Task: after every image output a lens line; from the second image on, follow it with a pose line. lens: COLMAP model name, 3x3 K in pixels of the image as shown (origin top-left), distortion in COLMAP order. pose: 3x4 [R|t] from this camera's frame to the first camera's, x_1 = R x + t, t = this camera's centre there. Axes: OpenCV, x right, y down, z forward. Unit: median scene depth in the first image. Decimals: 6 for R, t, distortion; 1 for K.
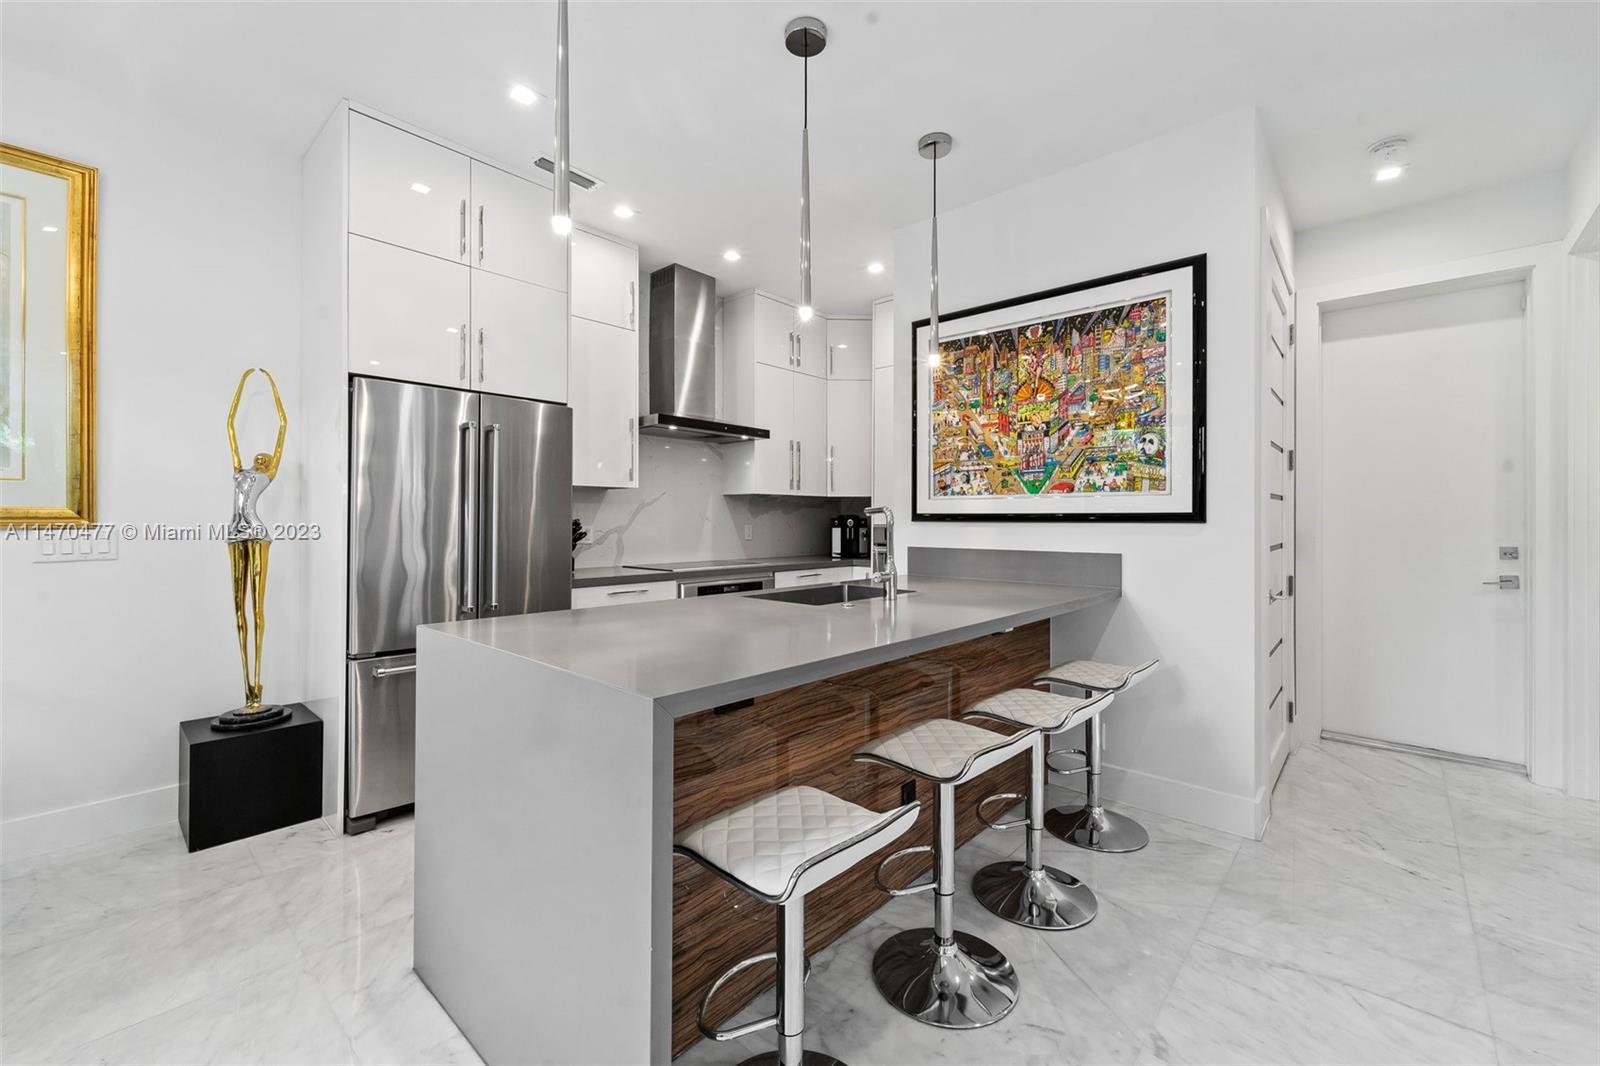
lens RADIAL K [[655.7, 0, 806.3], [0, 655.7, 522.2], [0, 0, 1]] dist [-0.000018, -0.001073]
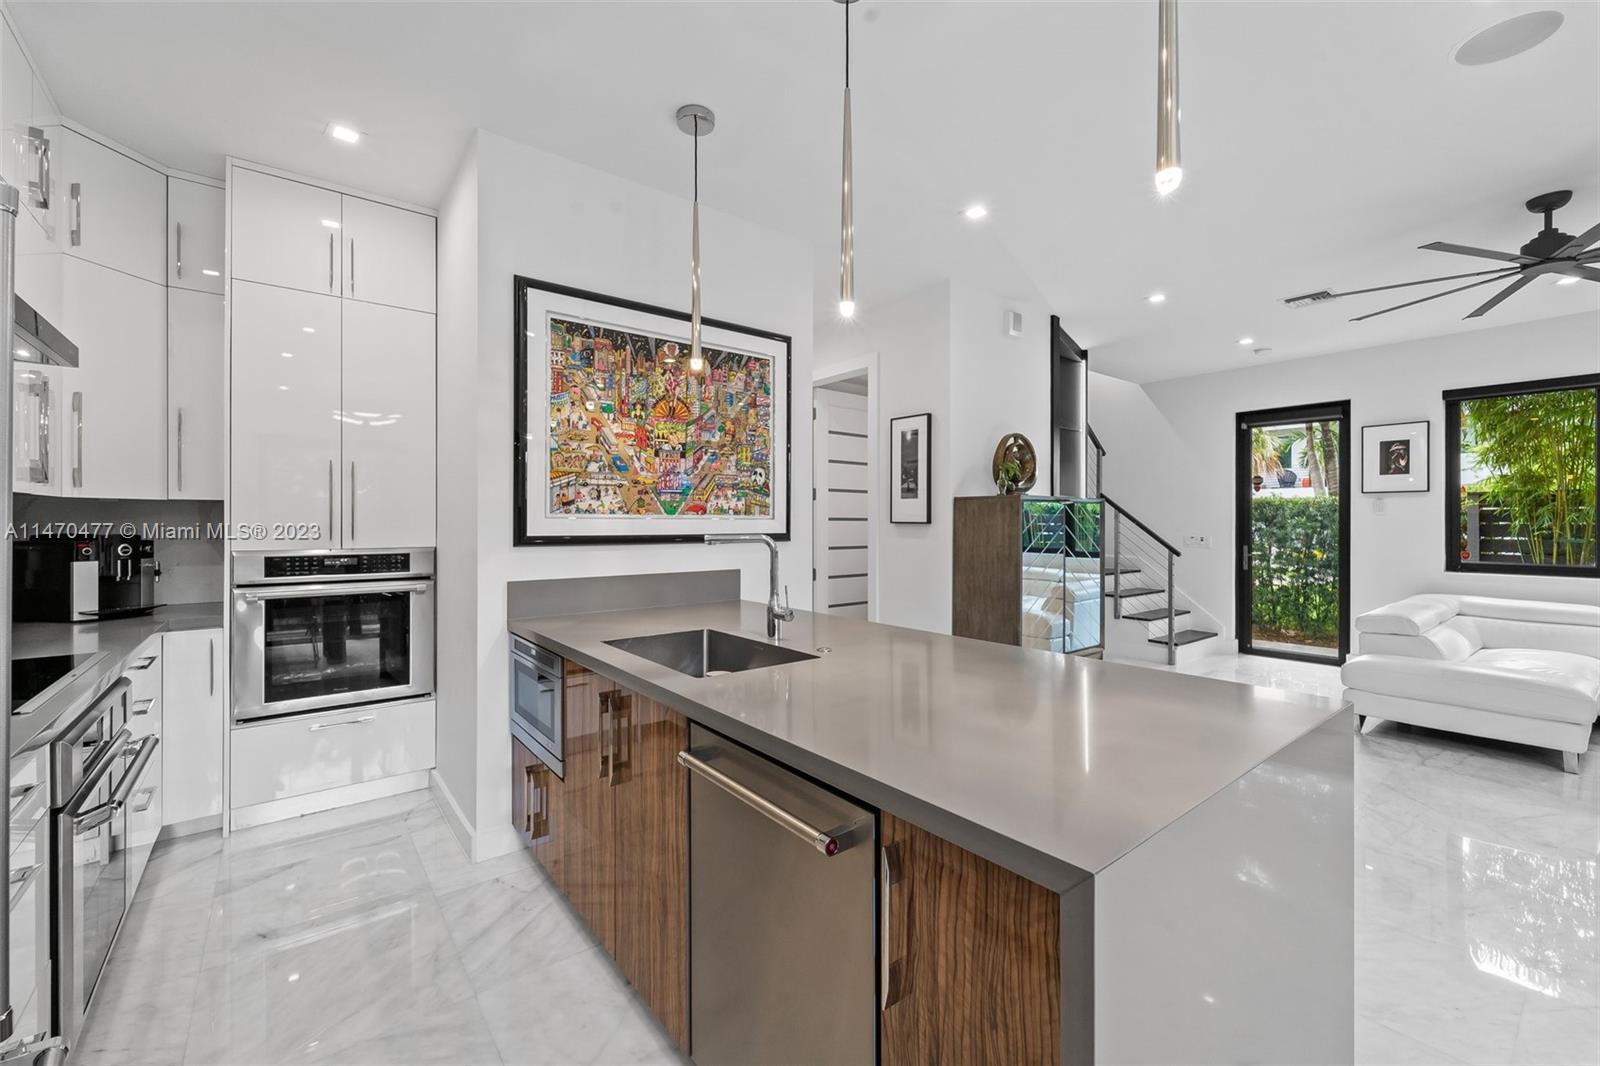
lens RADIAL K [[655.7, 0, 806.0], [0, 655.7, 522.1], [0, 0, 1]] dist [-0.000018, -0.001073]
pose [[0.165812, -0.001191, 0.986157, -0.567921], [0.004840, 0.999988, 0.000394, -0.030959], [-0.986146, 0.004708, 0.165816, 0.623646]]
